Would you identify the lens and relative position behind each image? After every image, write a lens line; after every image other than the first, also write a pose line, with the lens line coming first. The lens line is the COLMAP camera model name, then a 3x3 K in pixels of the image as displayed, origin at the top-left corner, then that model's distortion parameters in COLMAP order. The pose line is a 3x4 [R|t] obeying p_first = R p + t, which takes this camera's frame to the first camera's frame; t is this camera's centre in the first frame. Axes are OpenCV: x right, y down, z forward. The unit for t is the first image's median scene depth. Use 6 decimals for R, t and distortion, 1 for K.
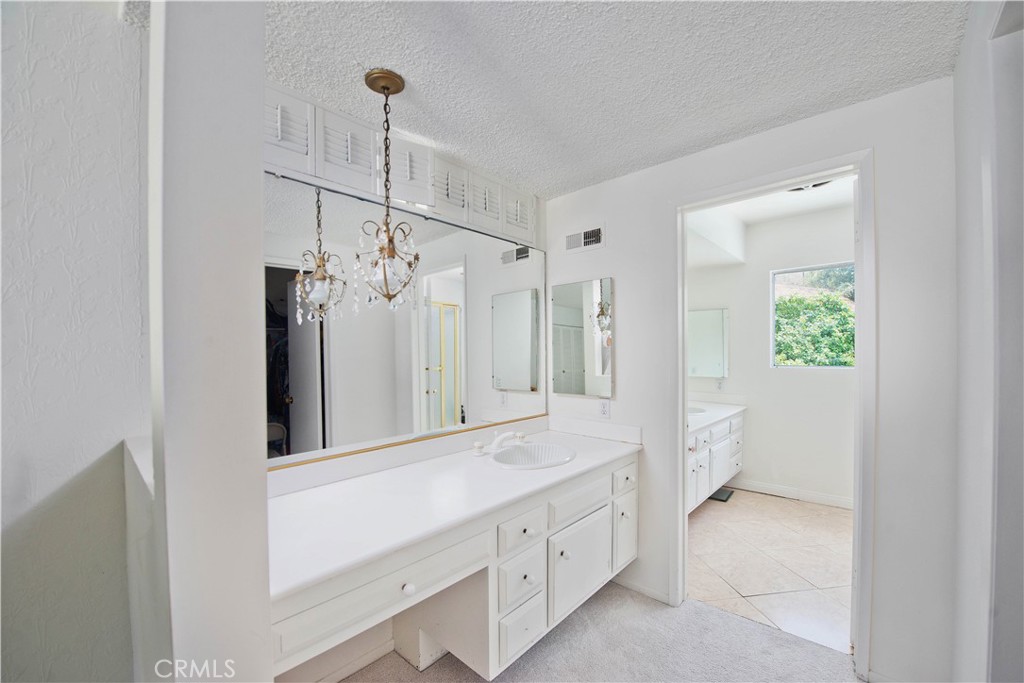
lens RADIAL K [[403.0, 0, 512.3], [0, 403.0, 347.7], [0, 0, 1]] dist [-0.019633, -0.000323]
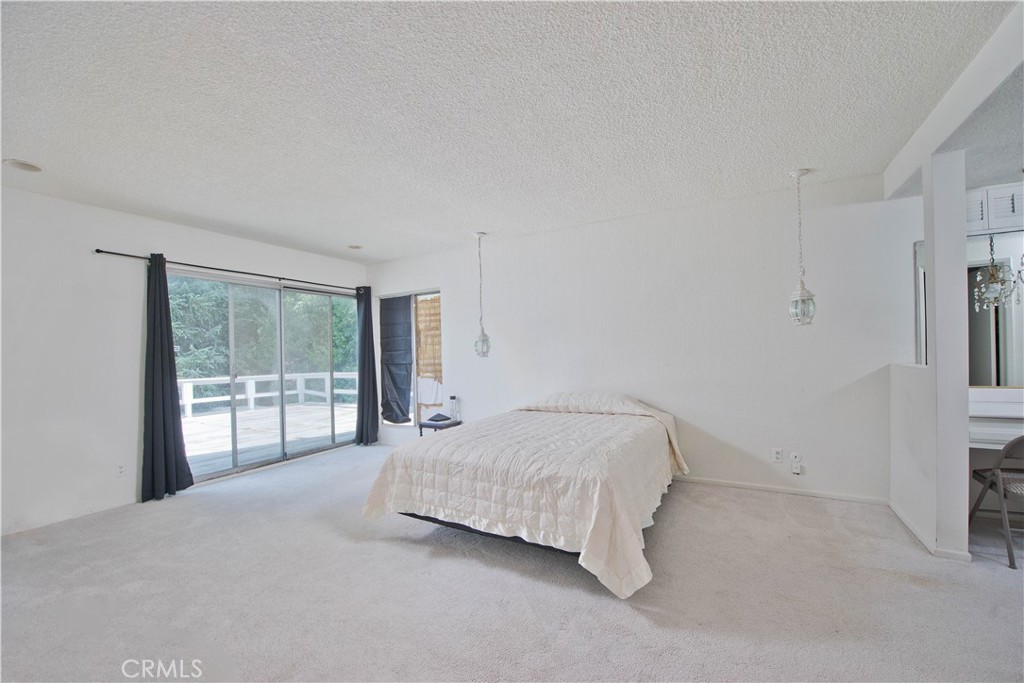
lens RADIAL K [[403.0, 0, 510.1], [0, 403.0, 351.3], [0, 0, 1]] dist [-0.019633, -0.000323]
pose [[0.222425, 0.003179, -0.974945, 0.639137], [0.006069, 0.999971, 0.004645, 0.088150], [0.974931, -0.006951, 0.222399, -1.284865]]
